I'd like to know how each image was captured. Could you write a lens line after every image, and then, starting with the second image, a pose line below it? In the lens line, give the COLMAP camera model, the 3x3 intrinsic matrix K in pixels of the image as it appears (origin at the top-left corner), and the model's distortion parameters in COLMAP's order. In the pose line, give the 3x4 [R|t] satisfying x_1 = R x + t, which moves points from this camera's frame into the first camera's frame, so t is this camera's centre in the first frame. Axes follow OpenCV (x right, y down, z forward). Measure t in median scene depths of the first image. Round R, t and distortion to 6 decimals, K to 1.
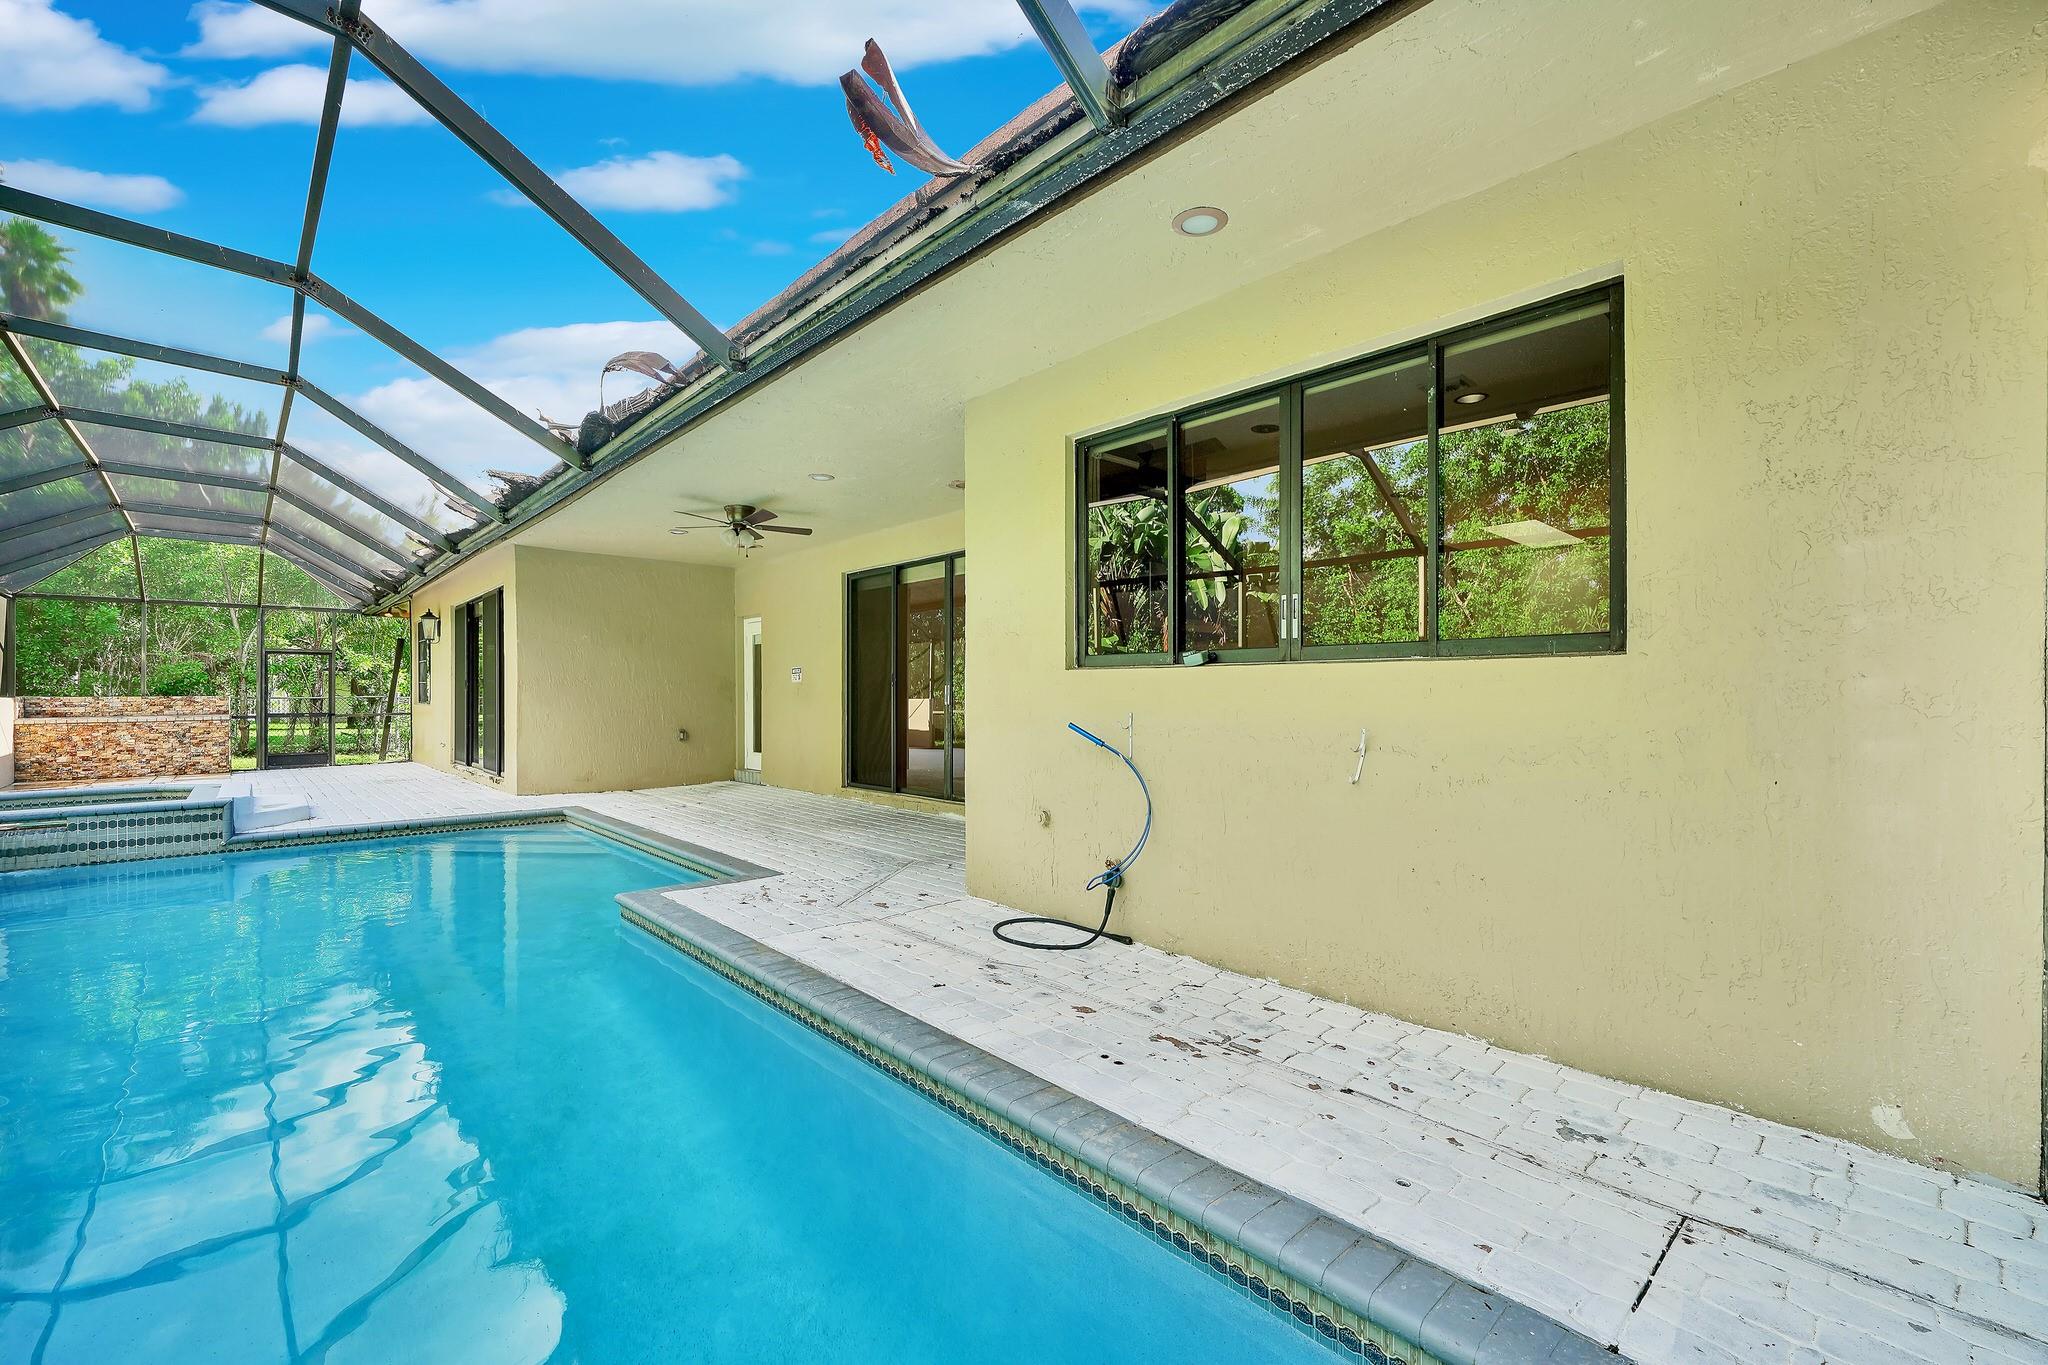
lens RADIAL K [[844.1, 0, 1024.0], [0, 844.1, 682.5], [0, 0, 1]] dist [-0.001409, -0.000232]
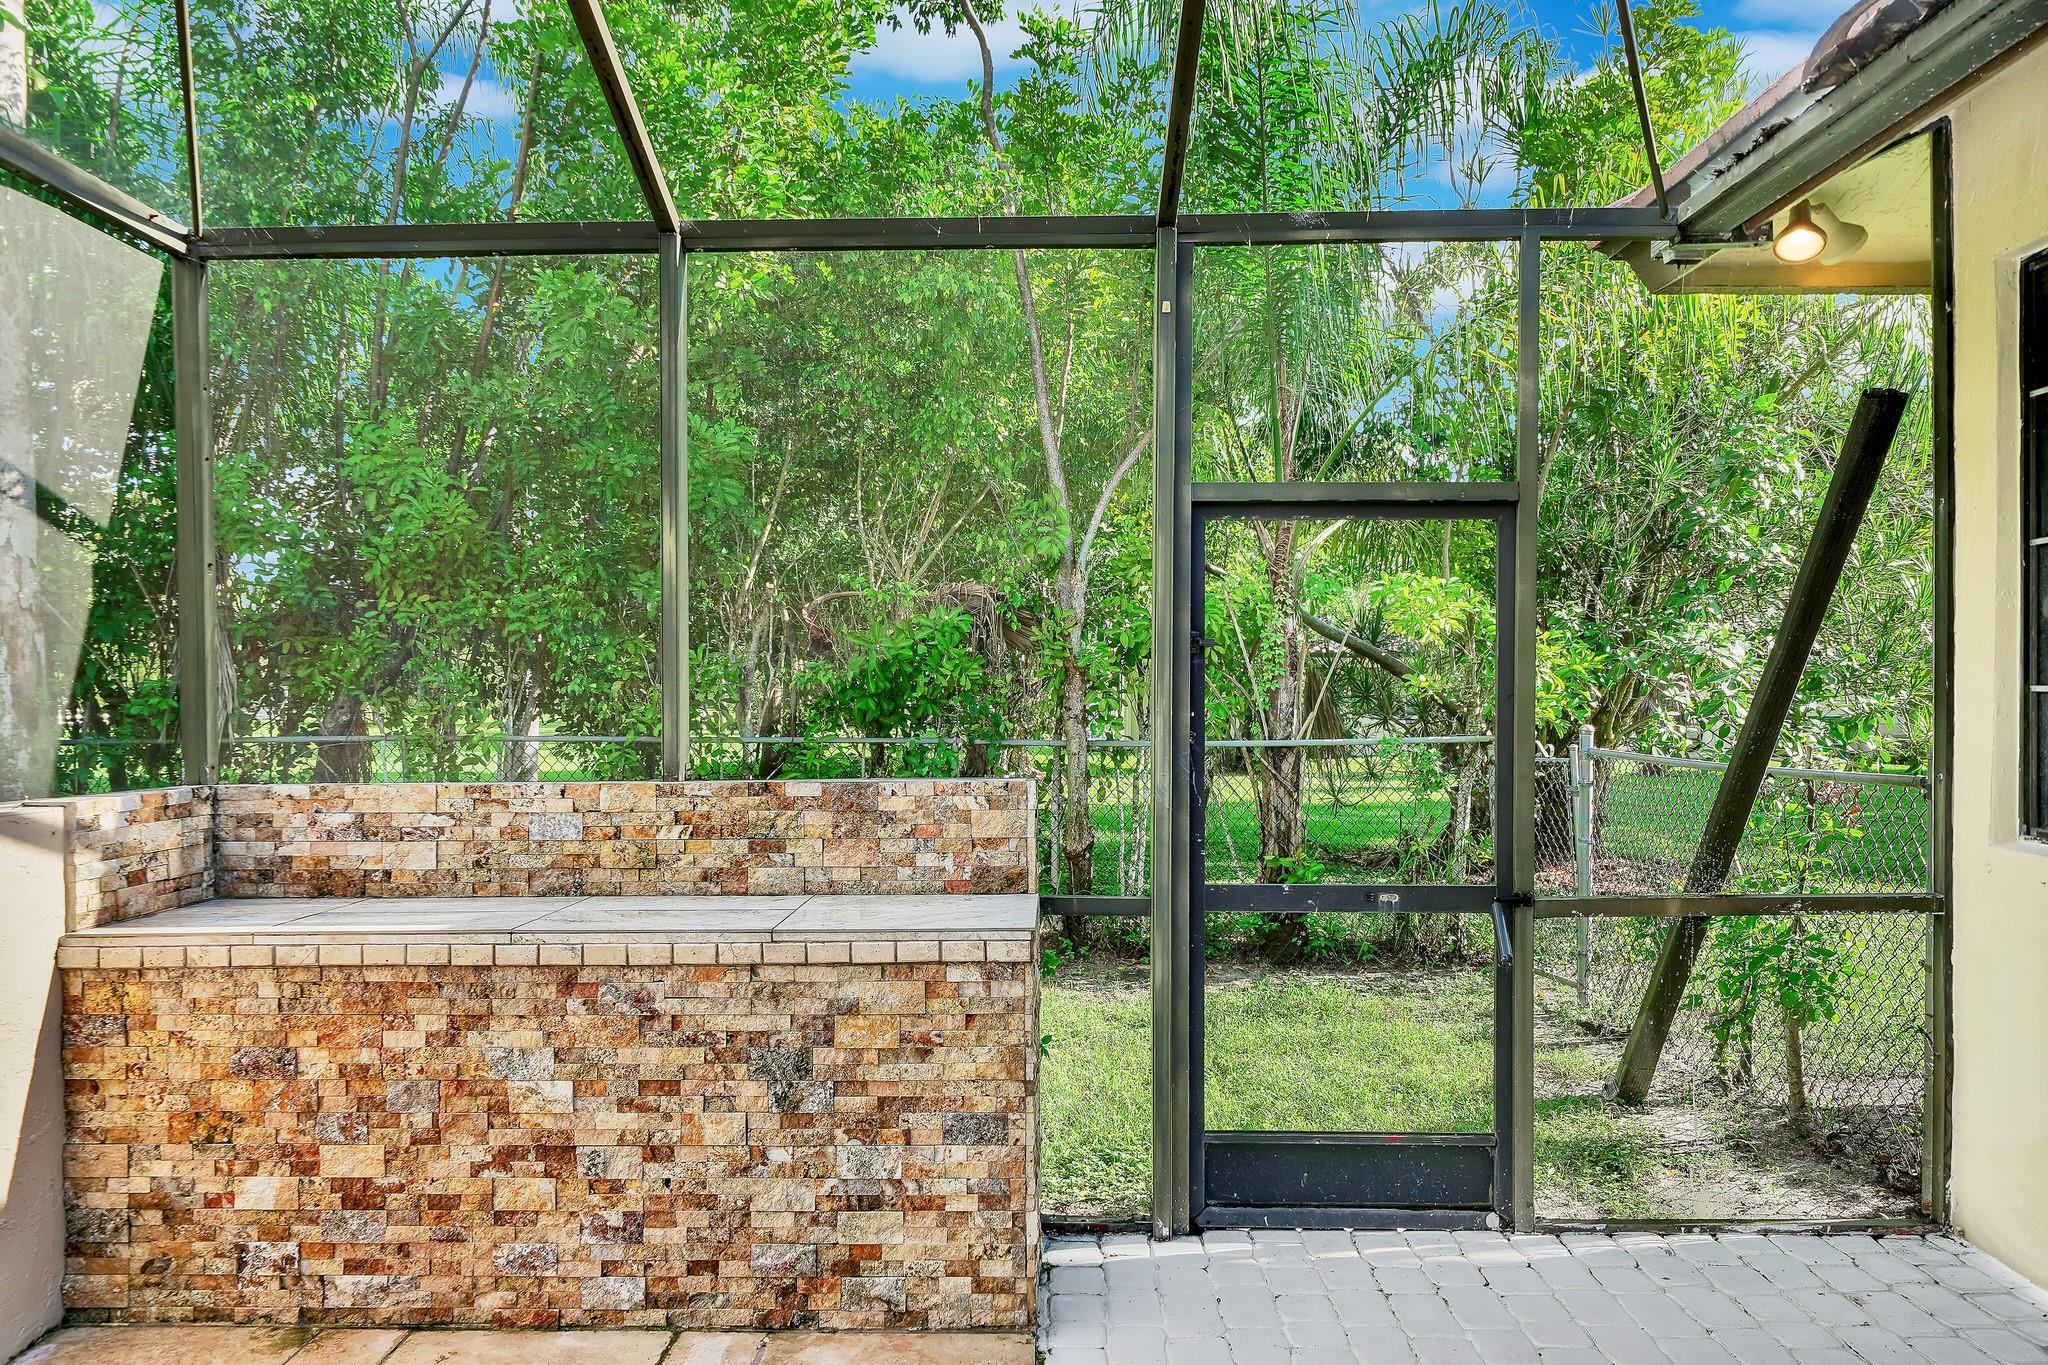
lens RADIAL K [[1420.5, 0, 1021.8], [0, 1420.5, 708.5], [0, 0, 1]] dist [-0.001284, 0.000290]
pose [[0.712387, 0.006891, -0.701753, -0.820414], [0.008142, 0.999803, 0.018083, -0.003363], [0.701740, -0.018595, 0.712190, 0.877672]]
